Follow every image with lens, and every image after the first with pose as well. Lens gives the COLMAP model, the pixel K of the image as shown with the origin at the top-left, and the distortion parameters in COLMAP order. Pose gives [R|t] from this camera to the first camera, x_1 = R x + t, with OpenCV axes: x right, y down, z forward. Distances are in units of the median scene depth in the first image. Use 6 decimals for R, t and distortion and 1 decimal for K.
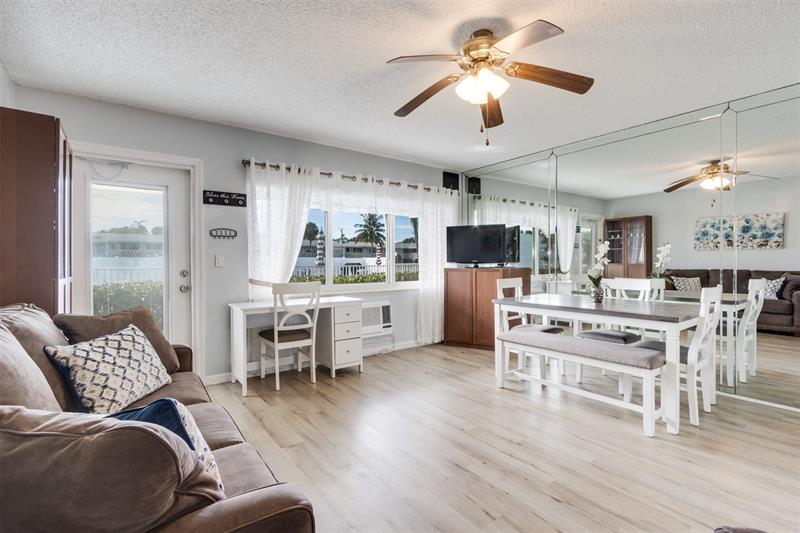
lens RADIAL K [[376.0, 0, 406.5], [0, 376.0, 261.6], [0, 0, 1]] dist [-0.001691, 0.003520]
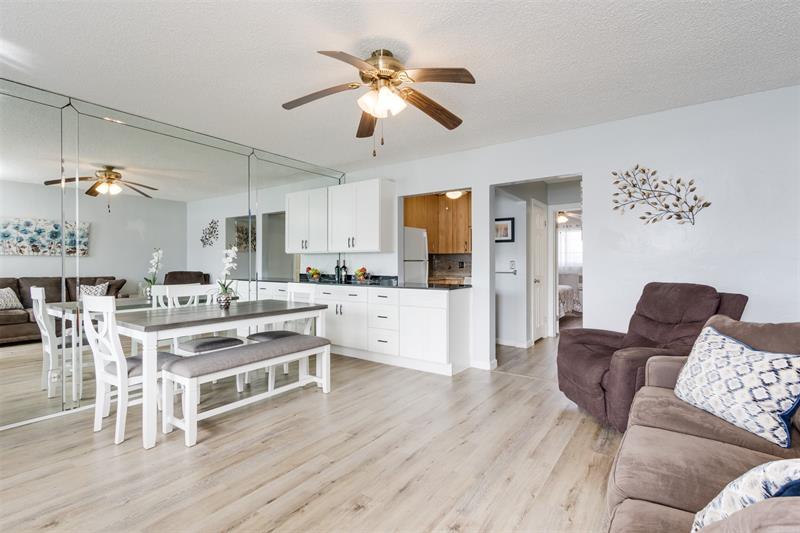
lens RADIAL K [[376.0, 0, 401.2], [0, 376.0, 263.8], [0, 0, 1]] dist [-0.001691, 0.003520]
pose [[-0.295649, 0.007168, 0.955270, -0.483439], [0.007157, 0.999960, -0.005288, -0.000580], [-0.955270, 0.005273, -0.295689, 0.736892]]
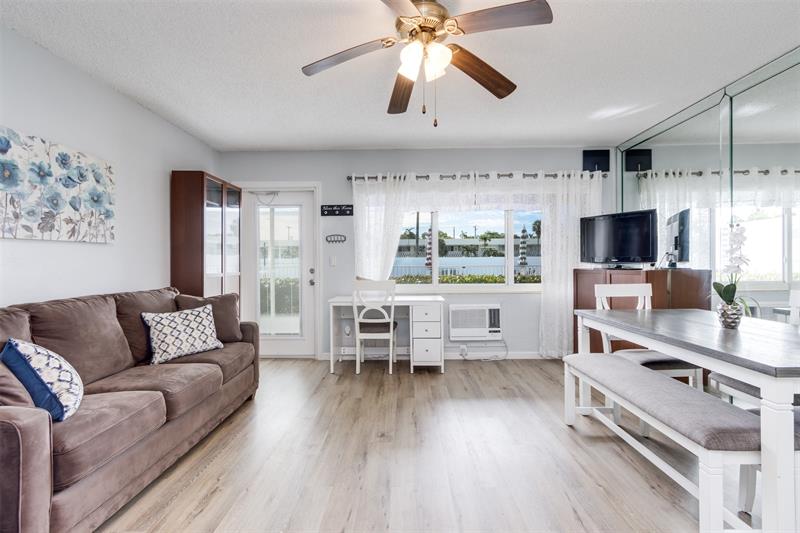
lens RADIAL K [[376.0, 0, 400.7], [0, 376.0, 261.7], [0, 0, 1]] dist [-0.001691, 0.003520]
pose [[0.783146, -0.000989, -0.621838, 0.410229], [0.002402, 0.999996, 0.001434, -0.001115], [0.621834, -0.002617, 0.783145, 0.162419]]
